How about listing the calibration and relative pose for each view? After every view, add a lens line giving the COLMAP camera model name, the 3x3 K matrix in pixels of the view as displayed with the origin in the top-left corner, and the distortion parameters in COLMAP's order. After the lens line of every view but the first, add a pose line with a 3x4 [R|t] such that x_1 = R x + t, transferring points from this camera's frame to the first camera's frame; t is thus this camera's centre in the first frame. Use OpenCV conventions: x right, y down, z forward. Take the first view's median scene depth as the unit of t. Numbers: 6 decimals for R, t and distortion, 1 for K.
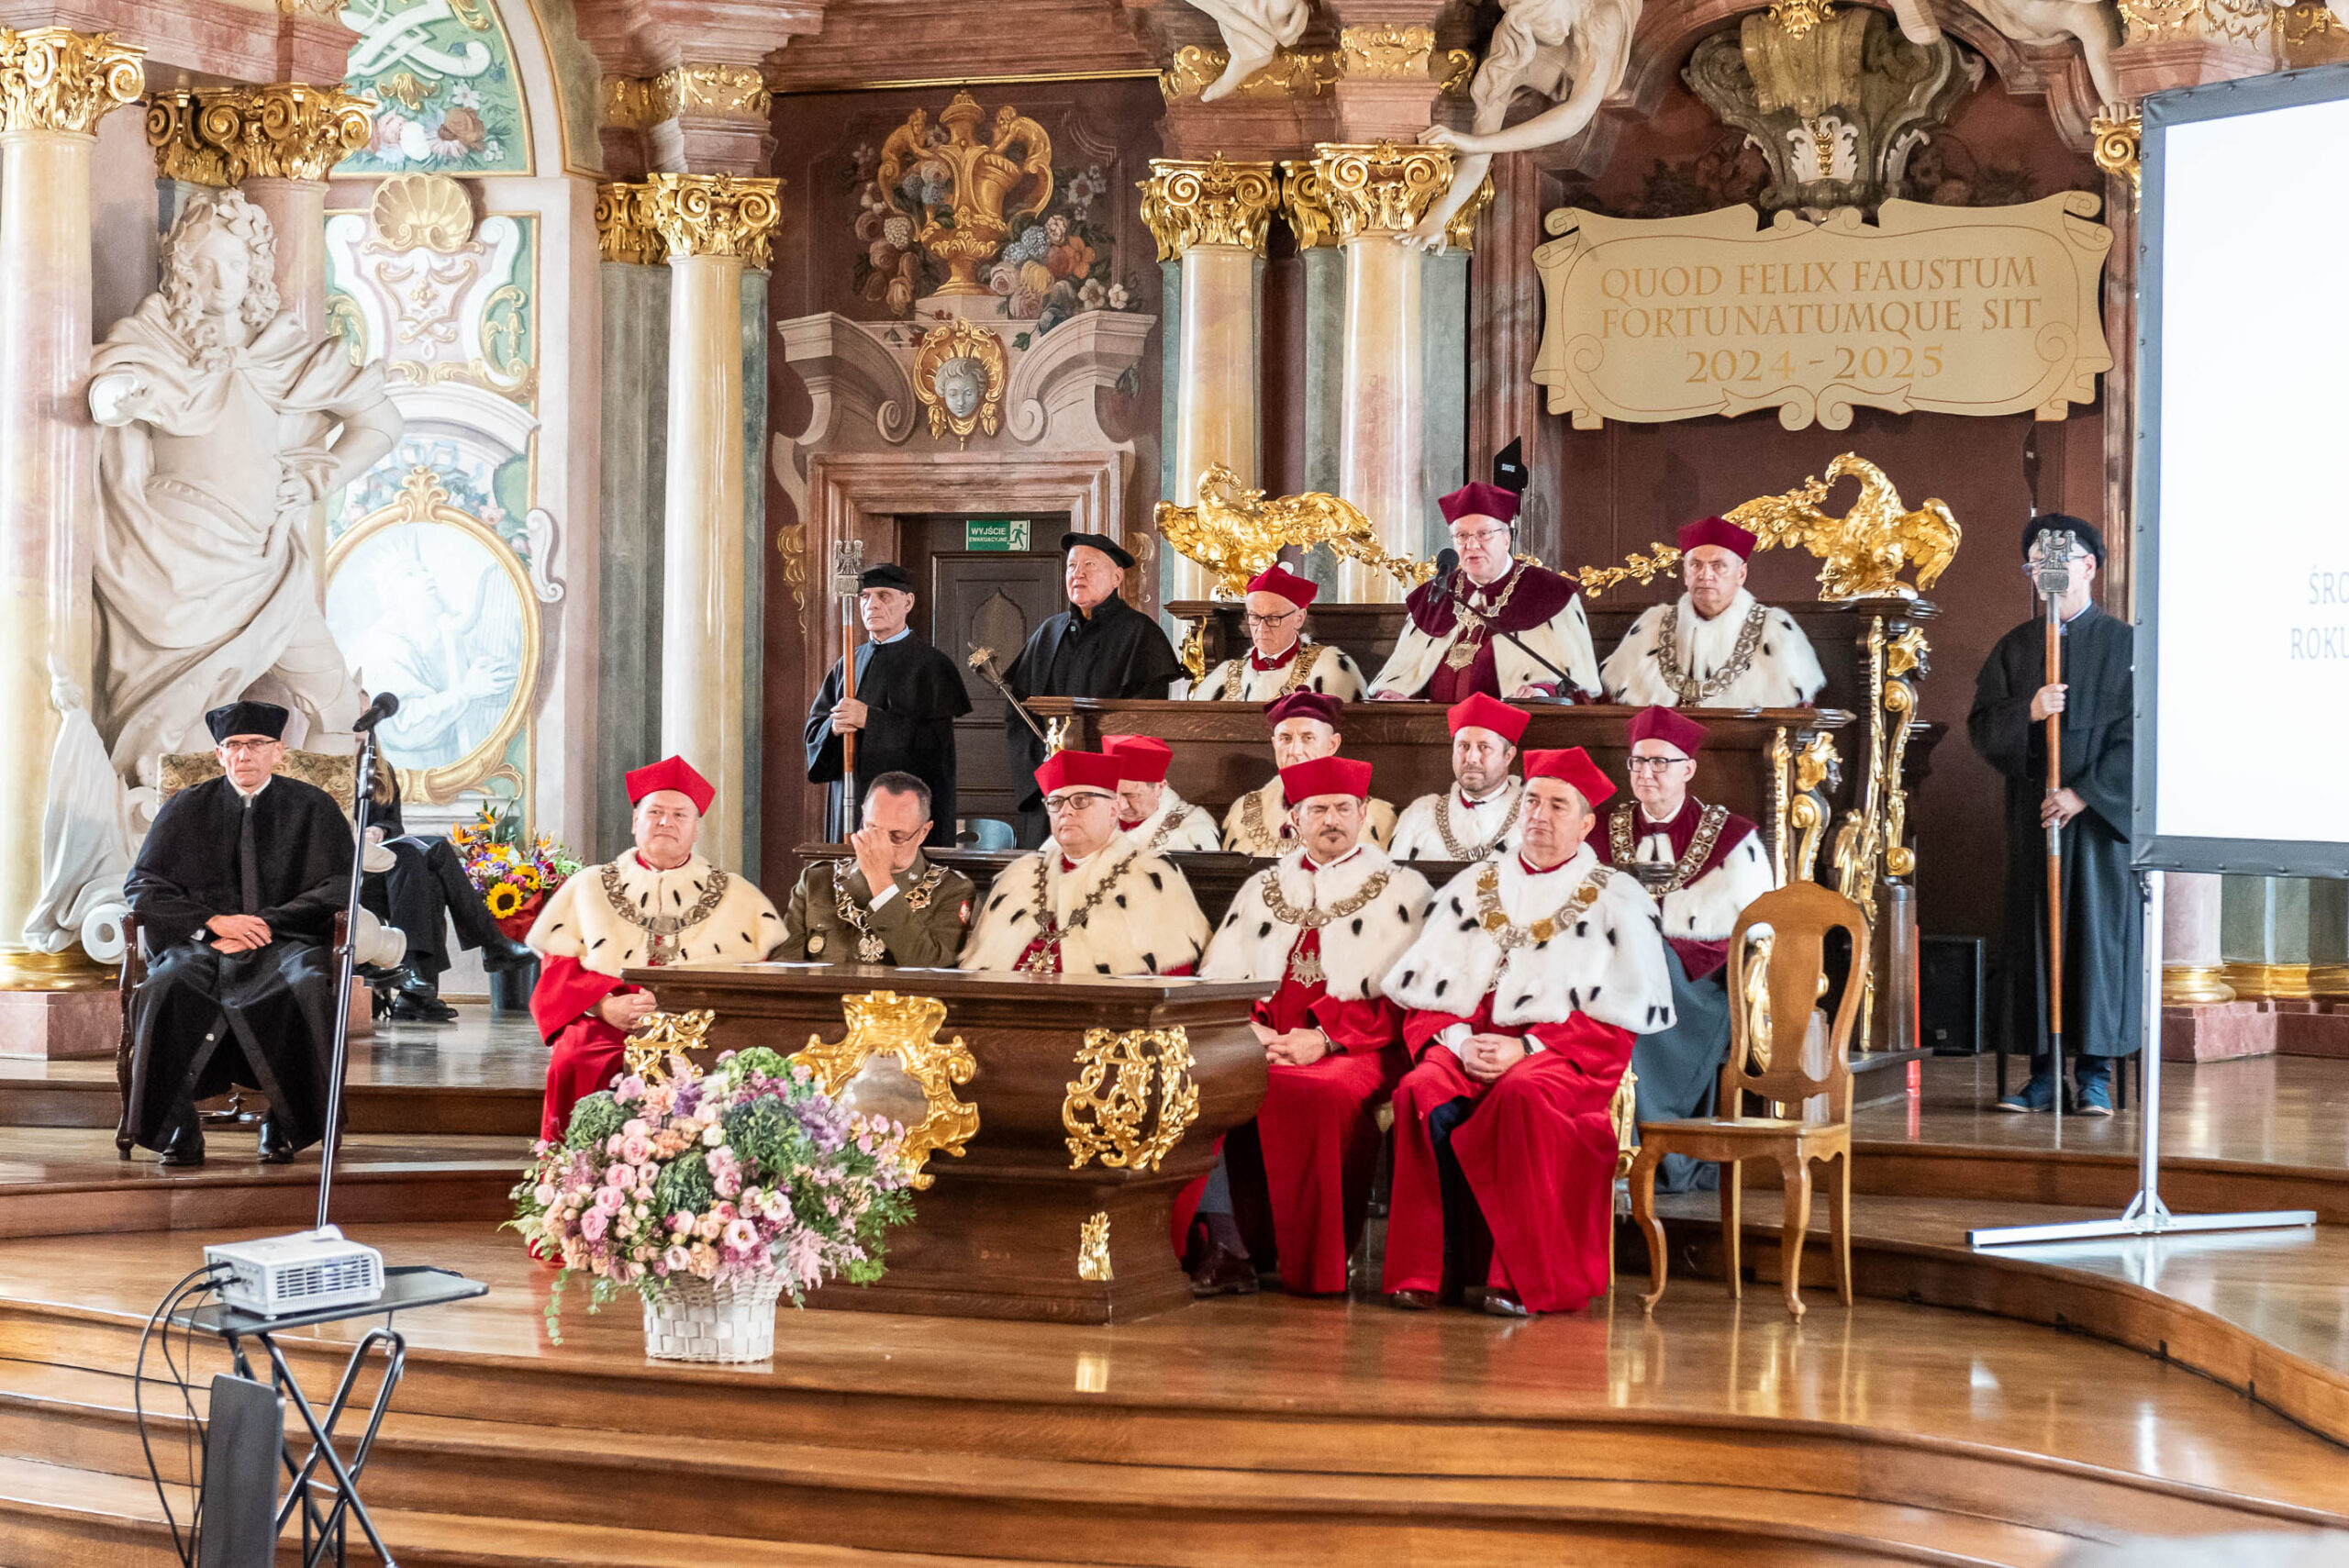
lens RADIAL K [[5075.6, 0, 1174.5], [0, 5075.6, 784.0], [0, 0, 1]] dist [-0.011896, -0.091725]
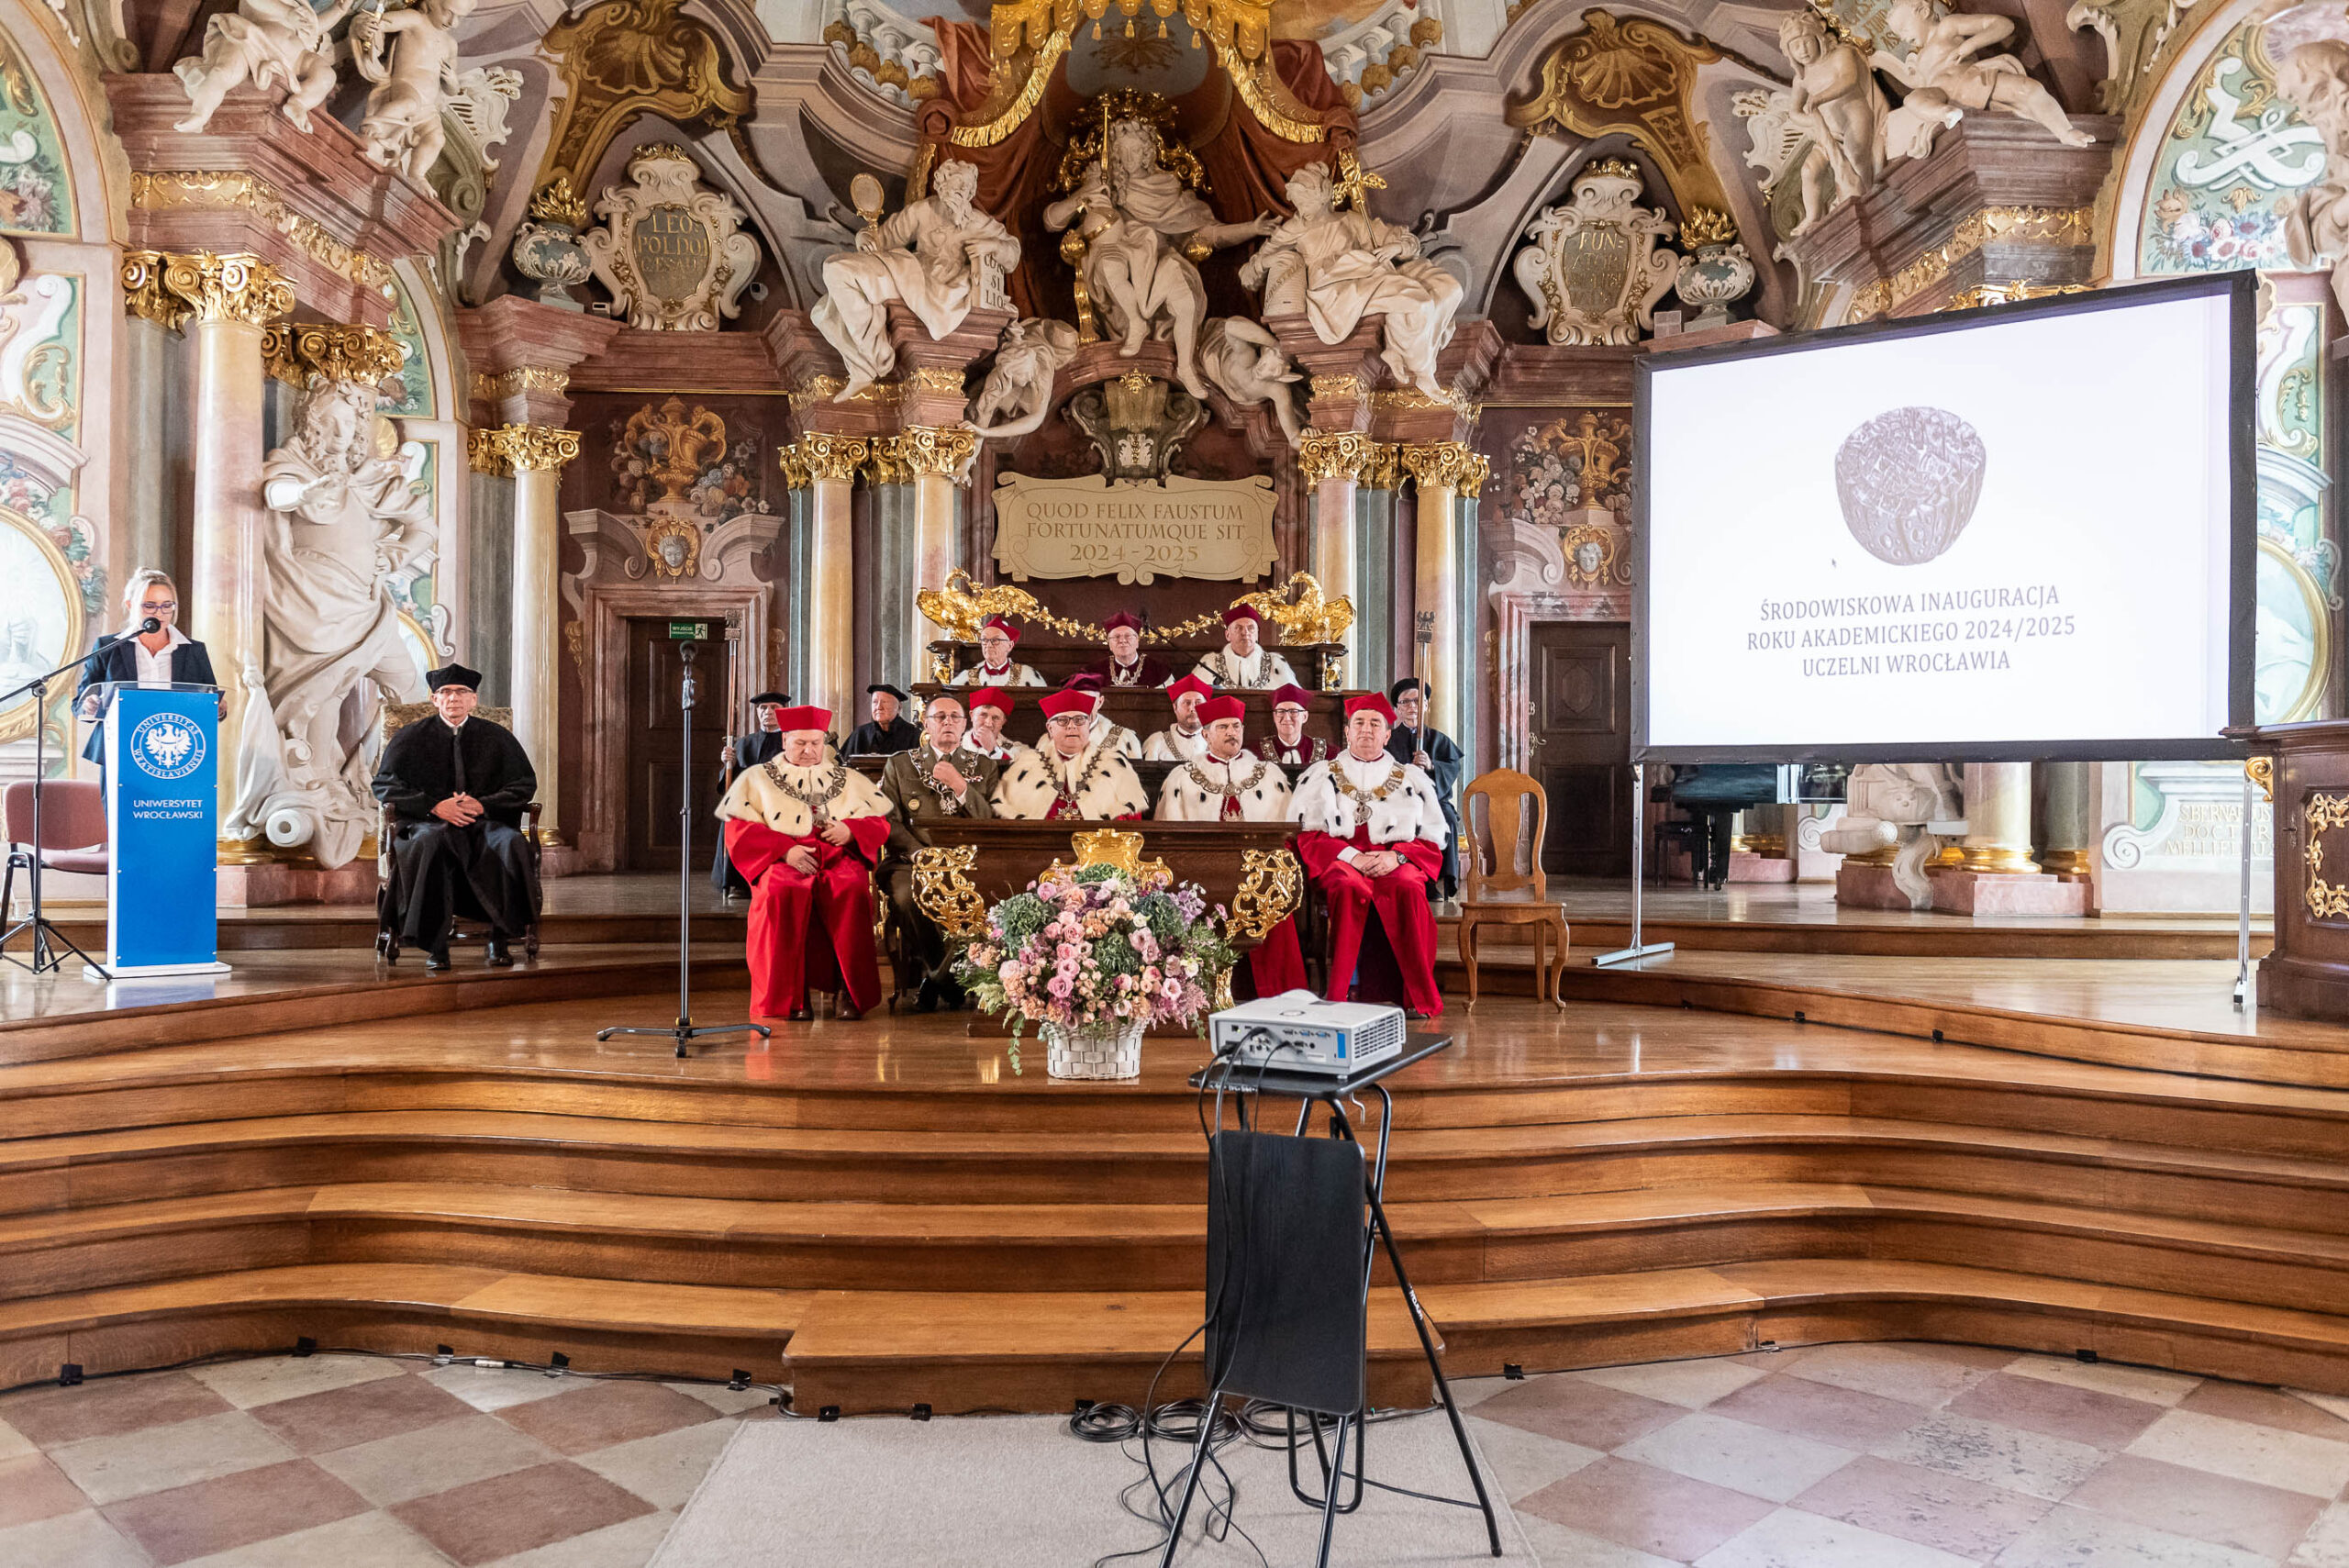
lens RADIAL K [[1854.1, 0, 1207.5], [0, 1854.1, 801.0], [0, 0, 1]] dist [-0.001608, -0.007958]
pose [[0.902311, -0.004202, 0.431066, -0.164441], [0.007157, 0.999961, -0.005234, 0.021402], [-0.431027, 0.007808, 0.902305, 0.288522]]
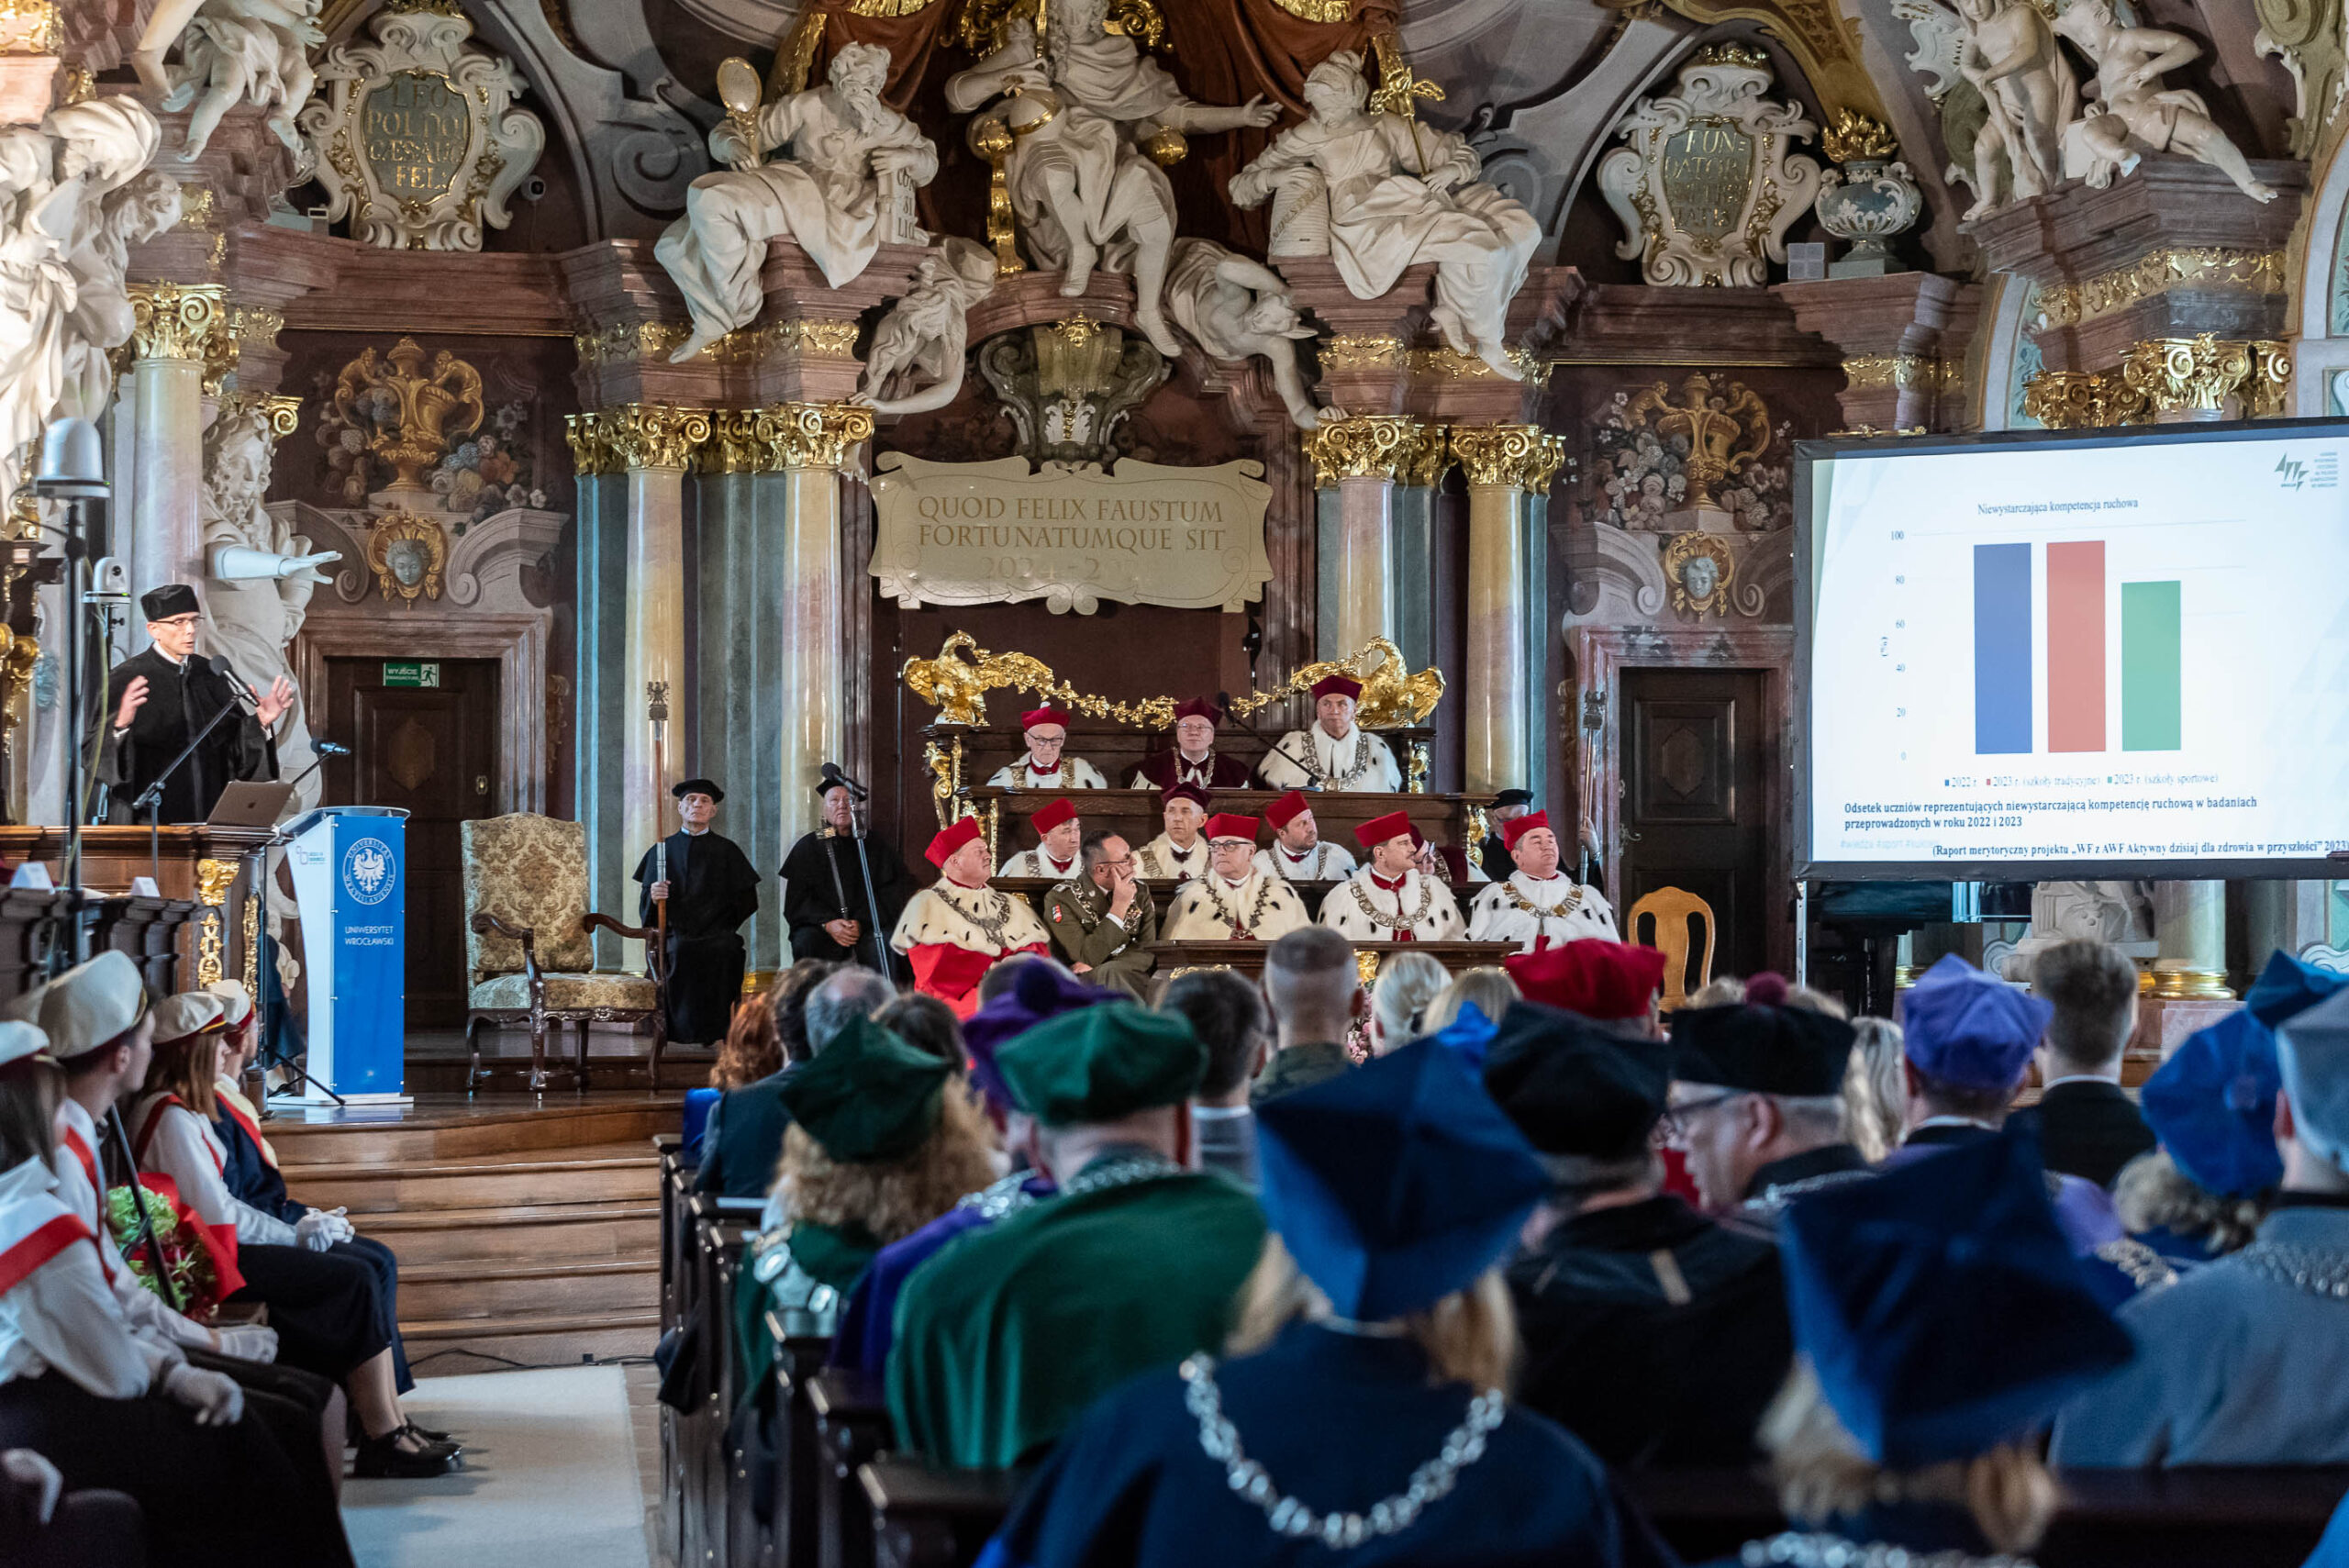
lens RADIAL K [[5230.2, 0, 1483.9], [0, 5230.2, 784.0], [0, 0, 1]] dist [-0.042789, 0.442494]
pose [[0.798941, 0.007566, 0.601361, -0.641528], [0.012586, 0.999492, -0.029295, 0.022733], [-0.601277, 0.030974, 0.798440, -0.248547]]
